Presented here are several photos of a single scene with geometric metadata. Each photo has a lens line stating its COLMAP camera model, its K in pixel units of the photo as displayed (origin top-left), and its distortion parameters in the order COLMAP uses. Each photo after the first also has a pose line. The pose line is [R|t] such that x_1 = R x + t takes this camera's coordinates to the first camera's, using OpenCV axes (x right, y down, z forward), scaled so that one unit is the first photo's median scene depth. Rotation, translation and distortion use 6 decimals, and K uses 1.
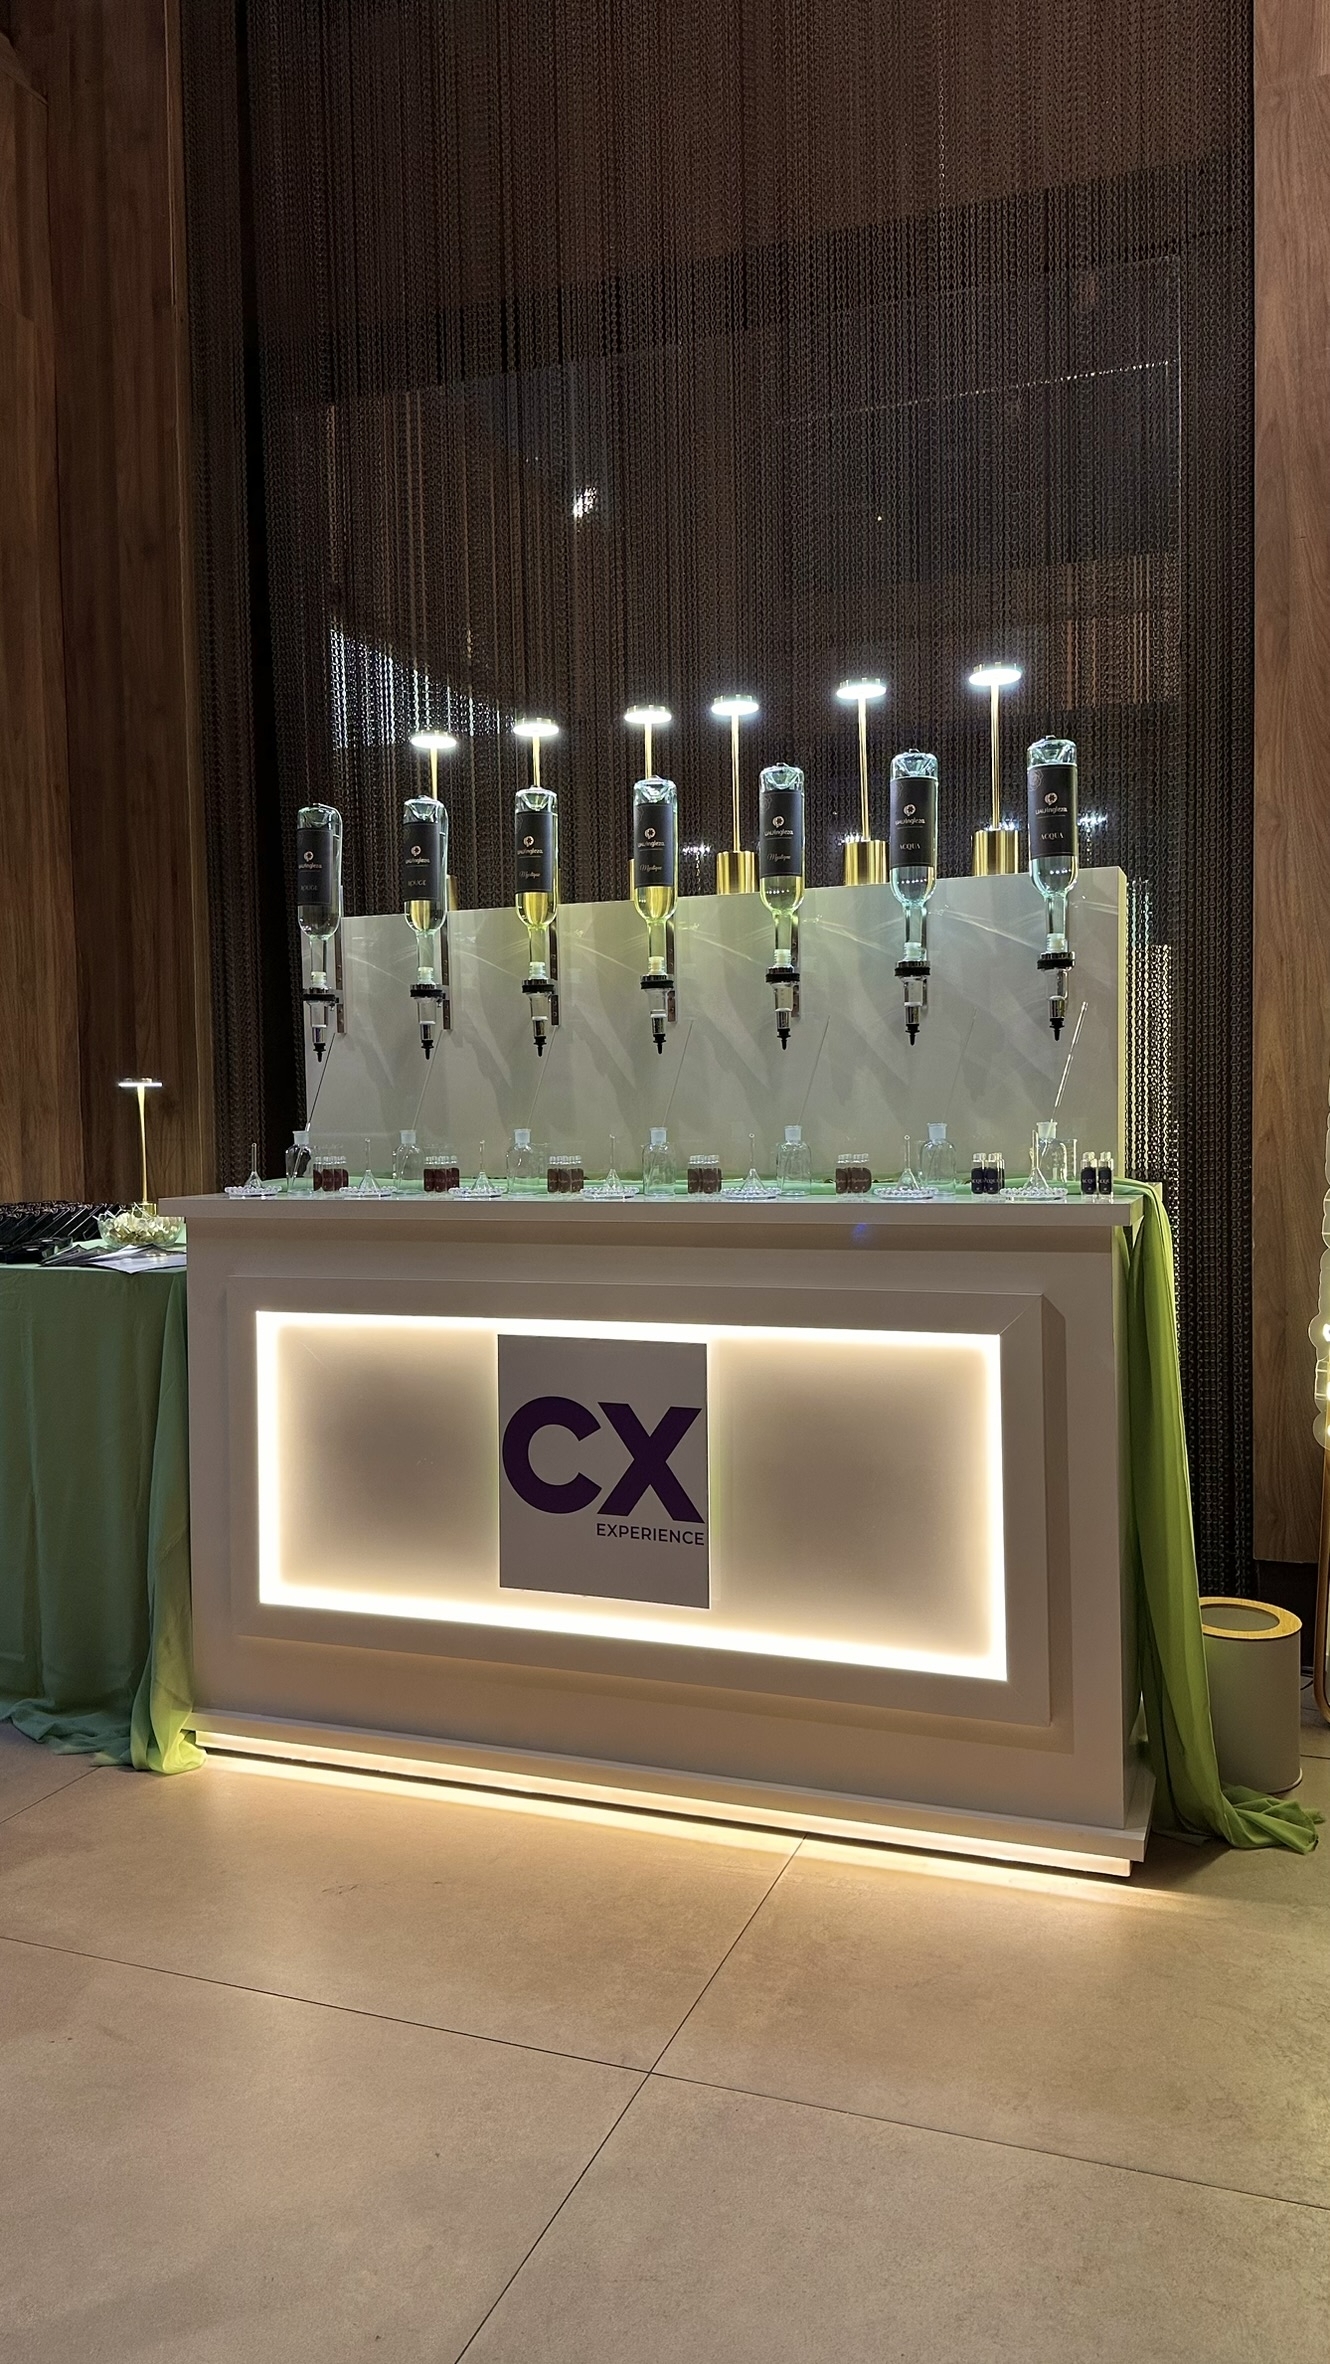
lens RADIAL K [[1659.0, 0, 692.8], [0, 1659.0, 1138.7], [0, 0, 1]] dist [0.066836, -0.001166]
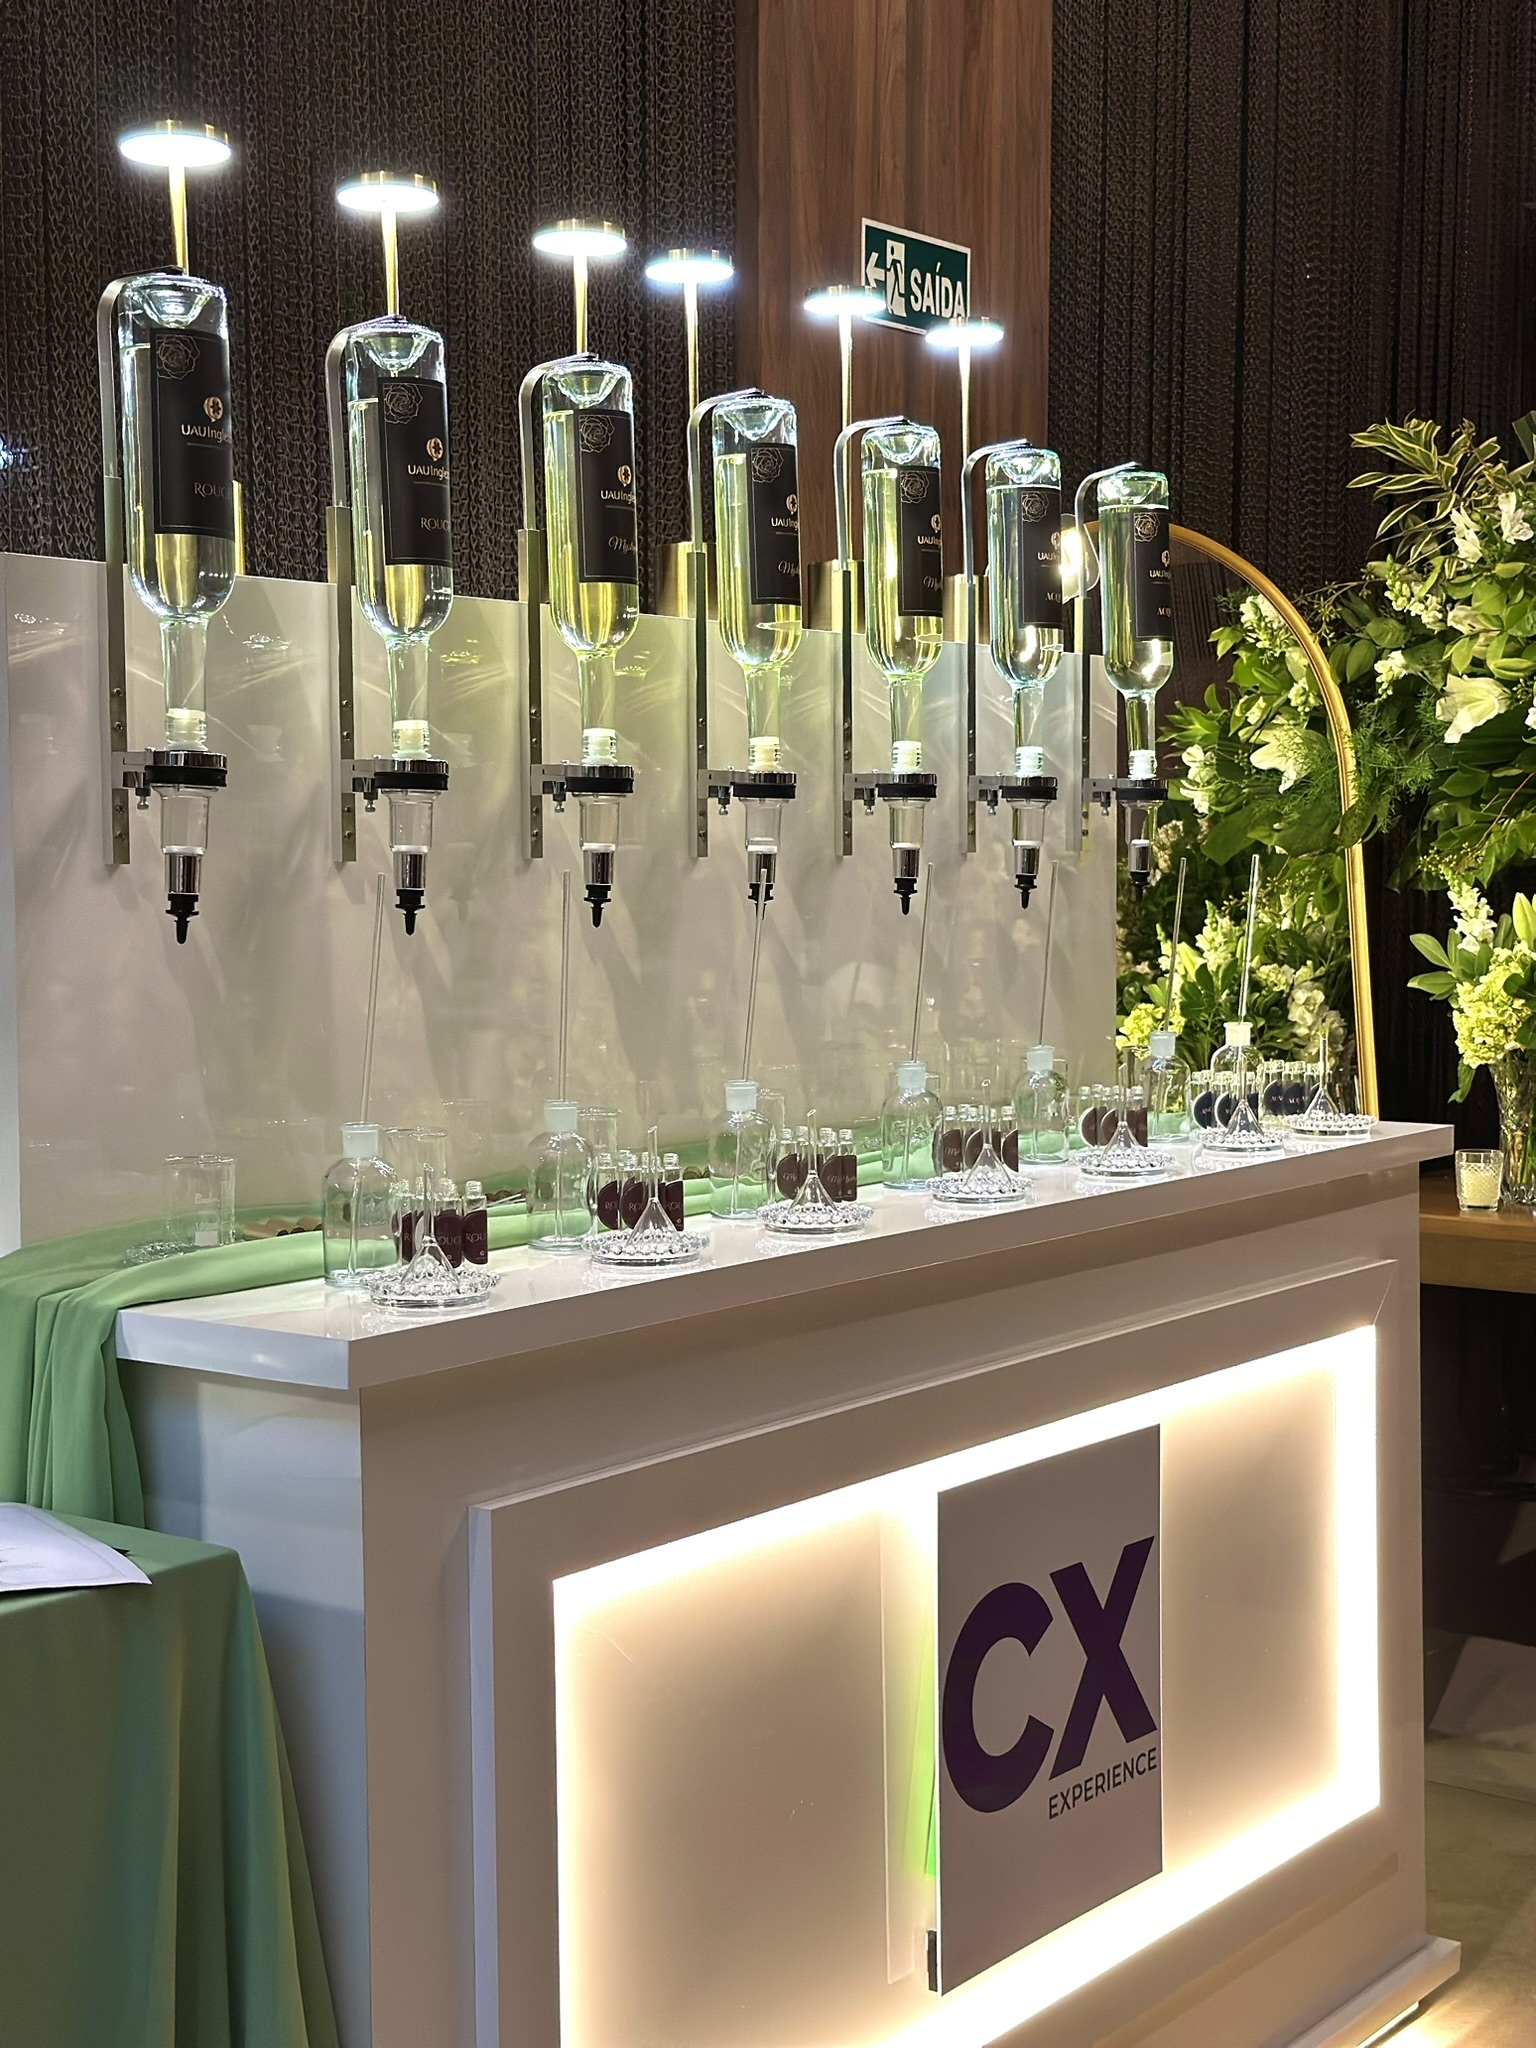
lens RADIAL K [[2843.4, 0, 778.4], [0, 2843.4, 1025.3], [0, 0, 1]] dist [0.113957, 0.000000]
pose [[0.300166, -0.041985, 0.952963, -0.961695], [0.028103, 0.998986, 0.035161, -0.055500], [-0.953473, 0.016227, 0.301041, 0.796654]]
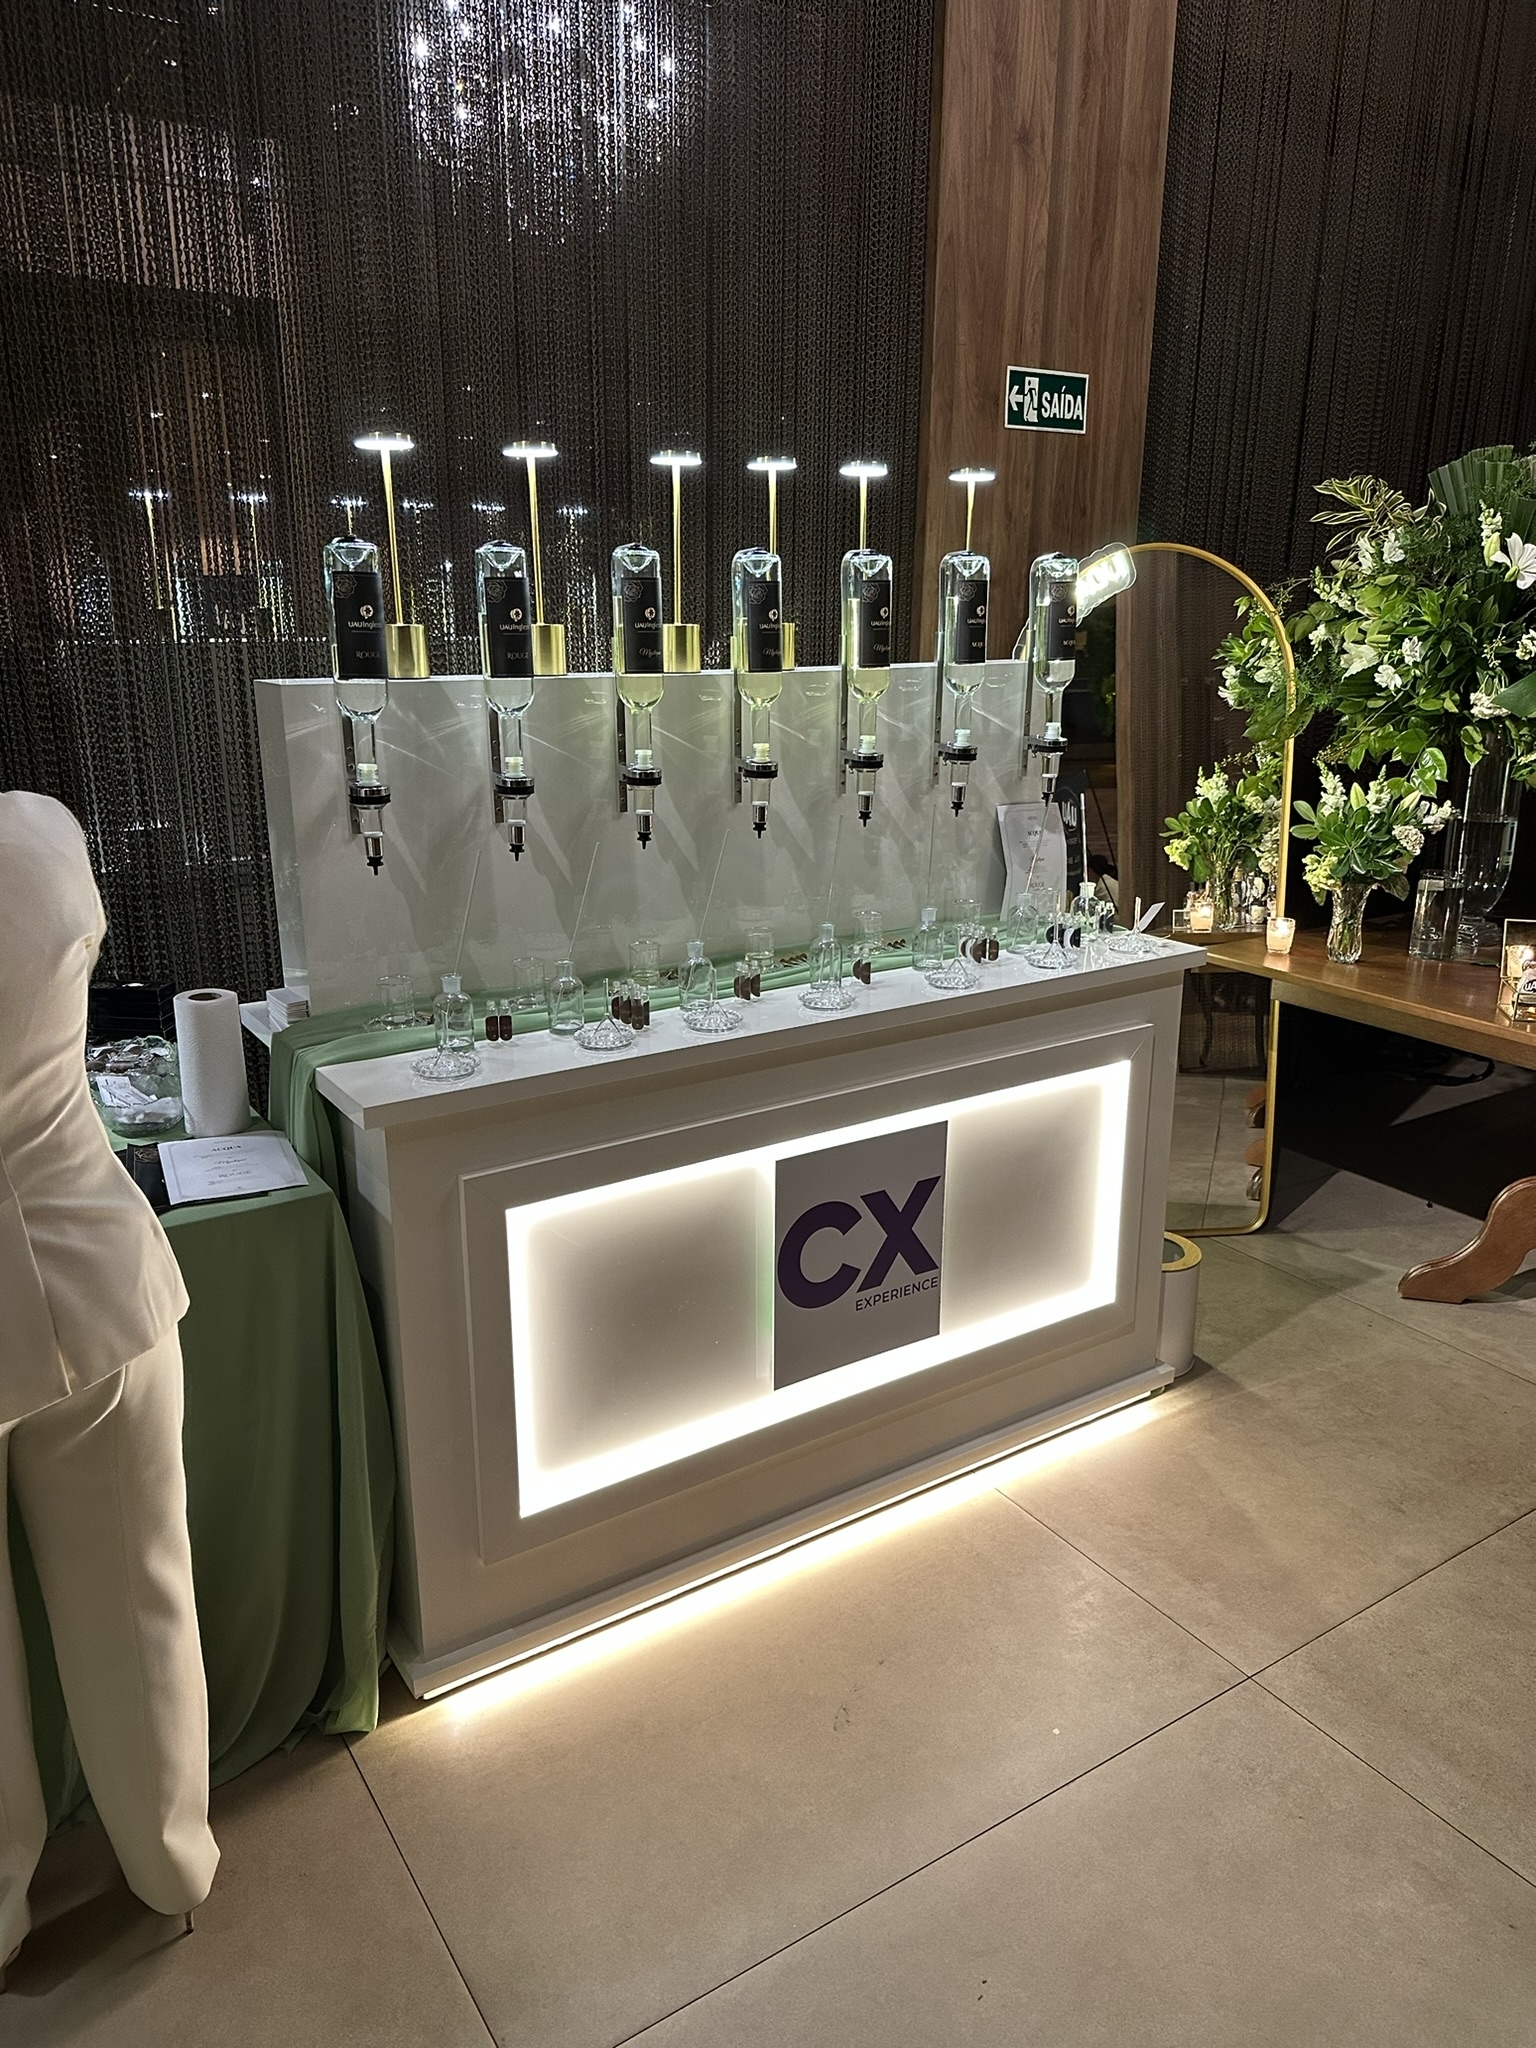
lens RADIAL K [[1463.3, 0, 780.0], [0, 1463.3, 1027.9], [0, 0, 1]] dist [0.037481, -0.016285]
pose [[0.587366, -0.207590, 0.782245, -0.791846], [0.006493, 0.967722, 0.251936, -0.179987], [-0.809295, -0.142900, 0.569755, 0.522091]]
